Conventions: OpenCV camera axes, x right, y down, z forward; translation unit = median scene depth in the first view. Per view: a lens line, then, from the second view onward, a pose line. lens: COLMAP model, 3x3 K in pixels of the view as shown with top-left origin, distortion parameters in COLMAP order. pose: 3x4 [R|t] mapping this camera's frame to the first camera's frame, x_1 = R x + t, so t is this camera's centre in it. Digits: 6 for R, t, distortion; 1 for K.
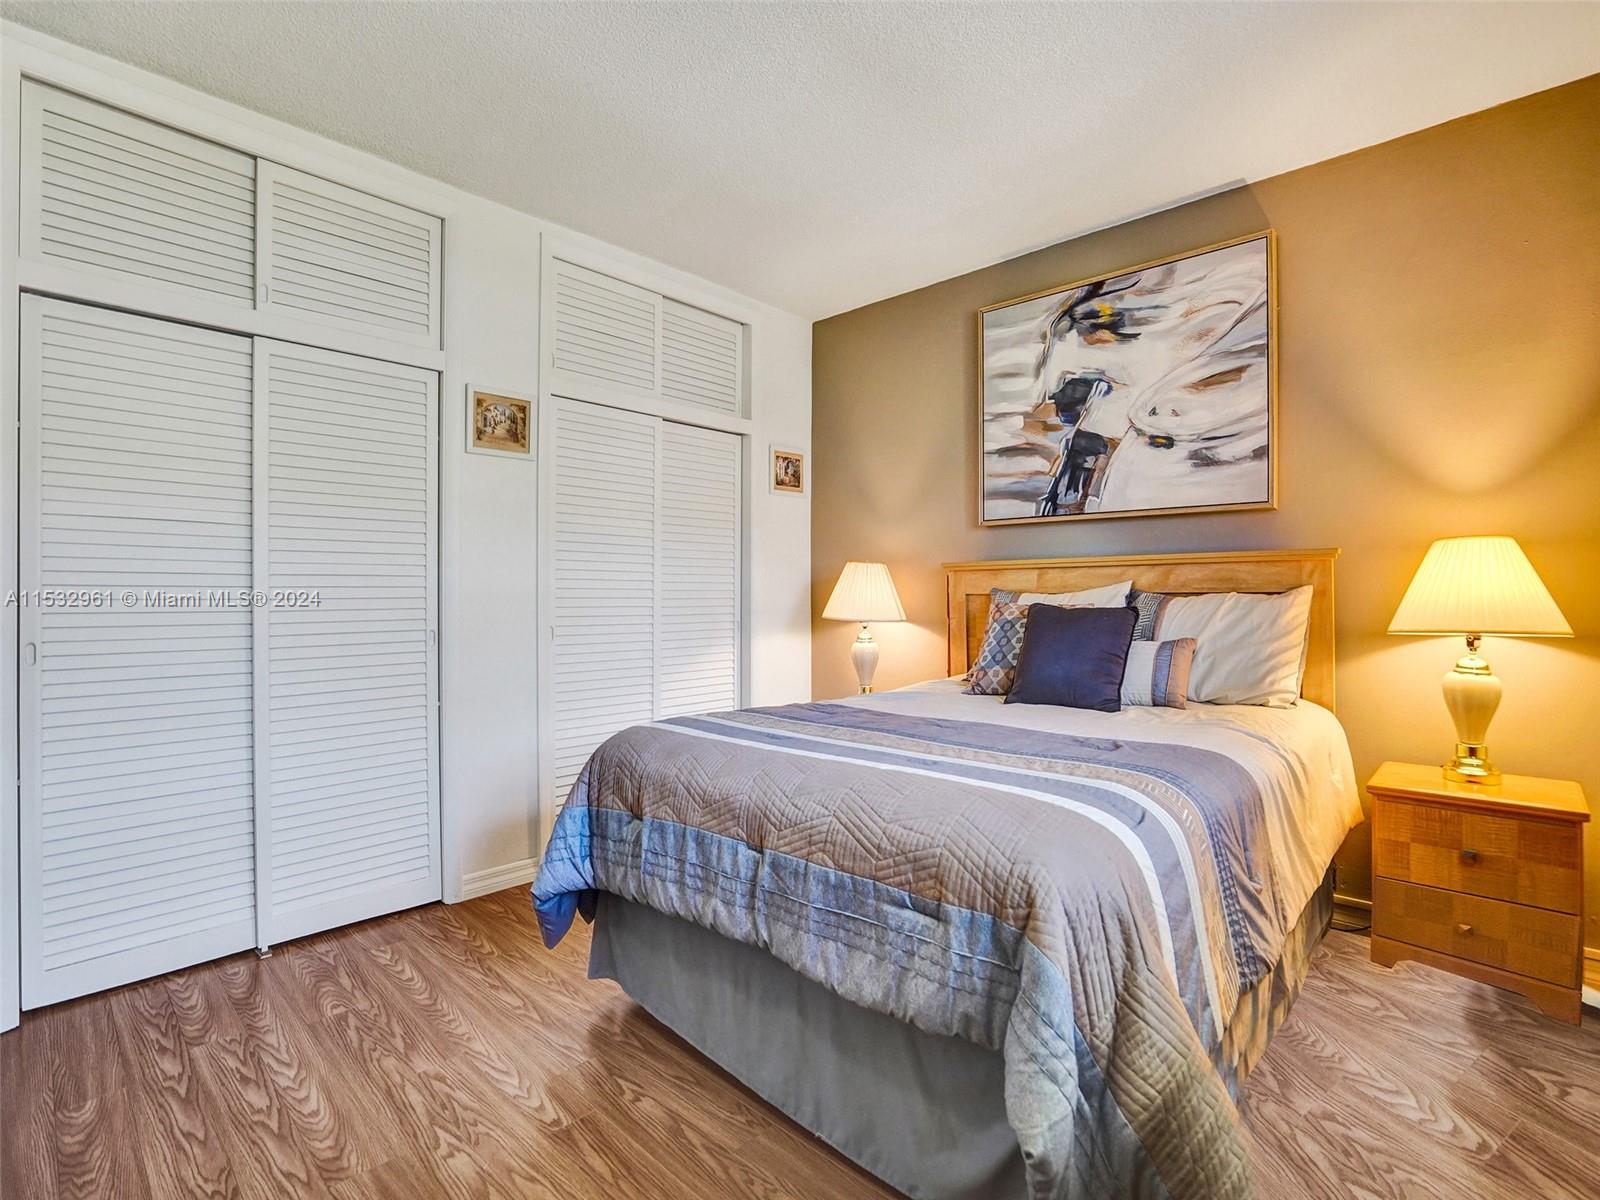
lens RADIAL K [[764.9, 0, 800.0], [0, 764.9, 600.0], [0, 0, 1]] dist [-0.051215, 0.019436]
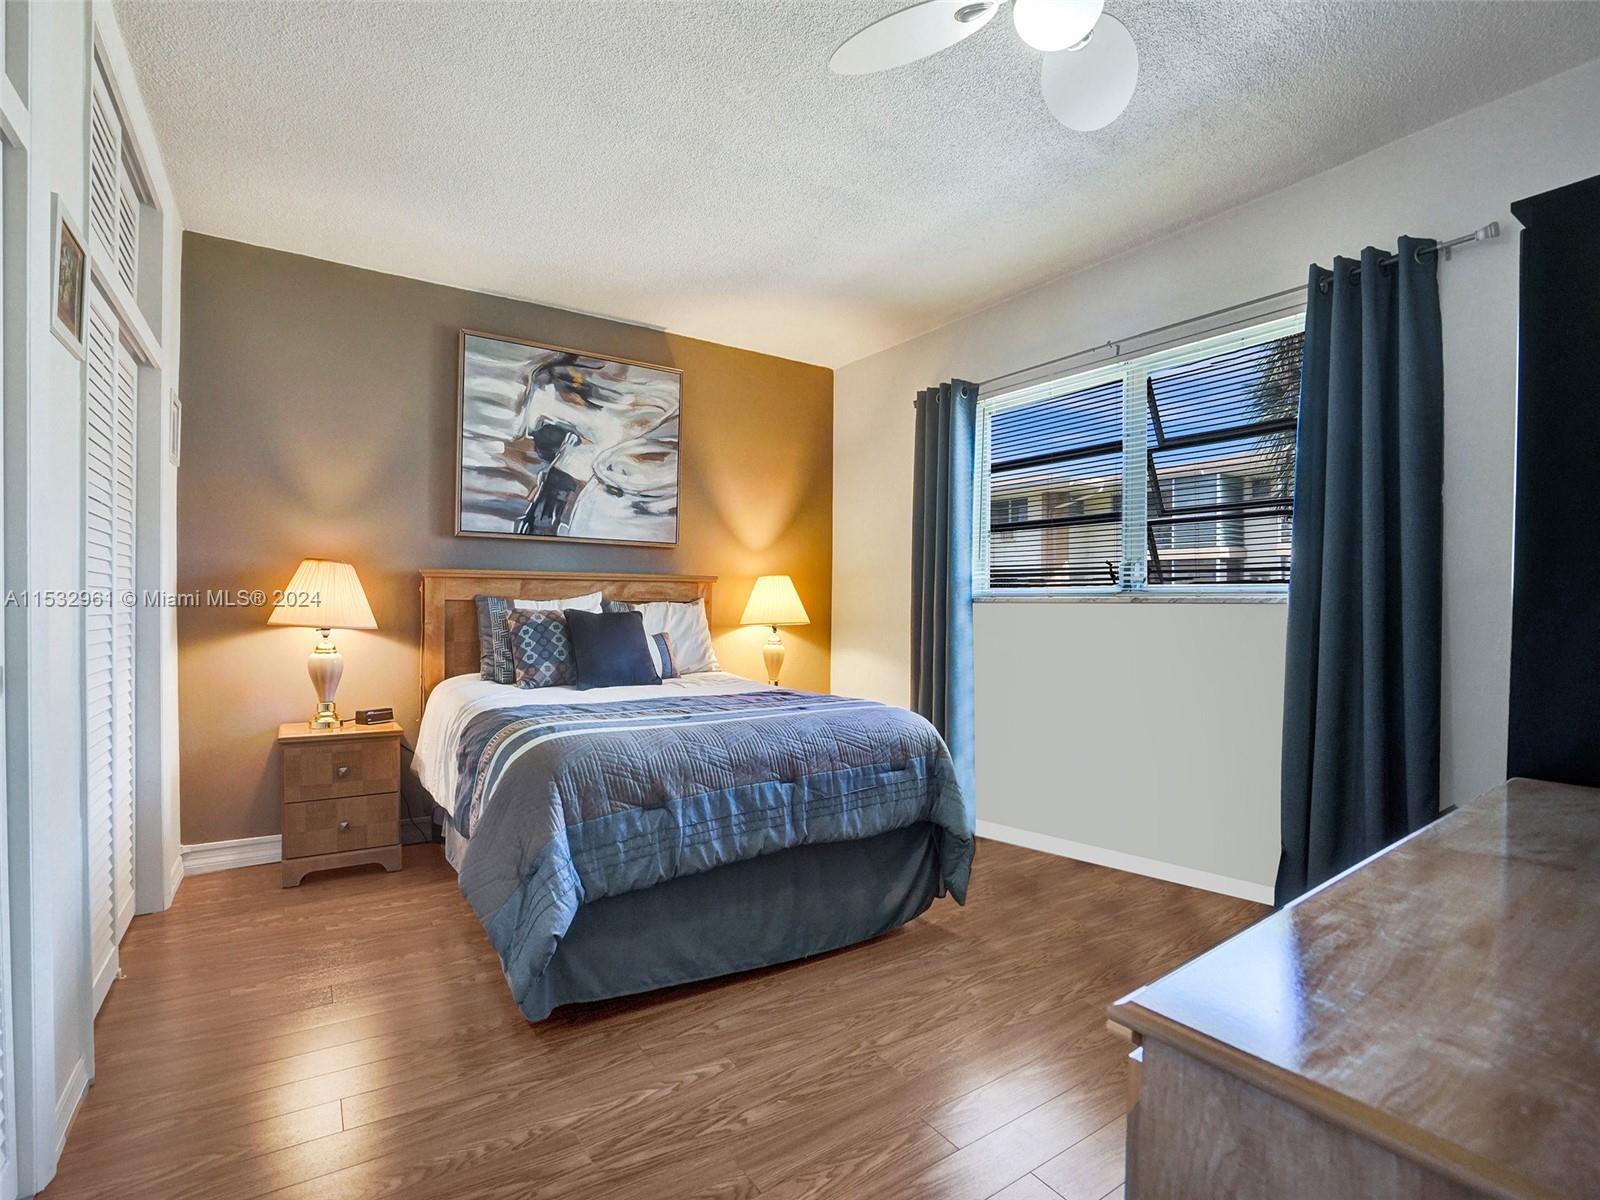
lens RADIAL K [[757.5, 0, 801.7], [0, 757.5, 615.7], [0, 0, 1]] dist [-0.022652, 0.000272]
pose [[0.235816, -0.015346, 0.971676, -0.772437], [-0.005427, 0.999839, 0.017108, -0.007704], [-0.971782, -0.009308, 0.235695, 0.337662]]
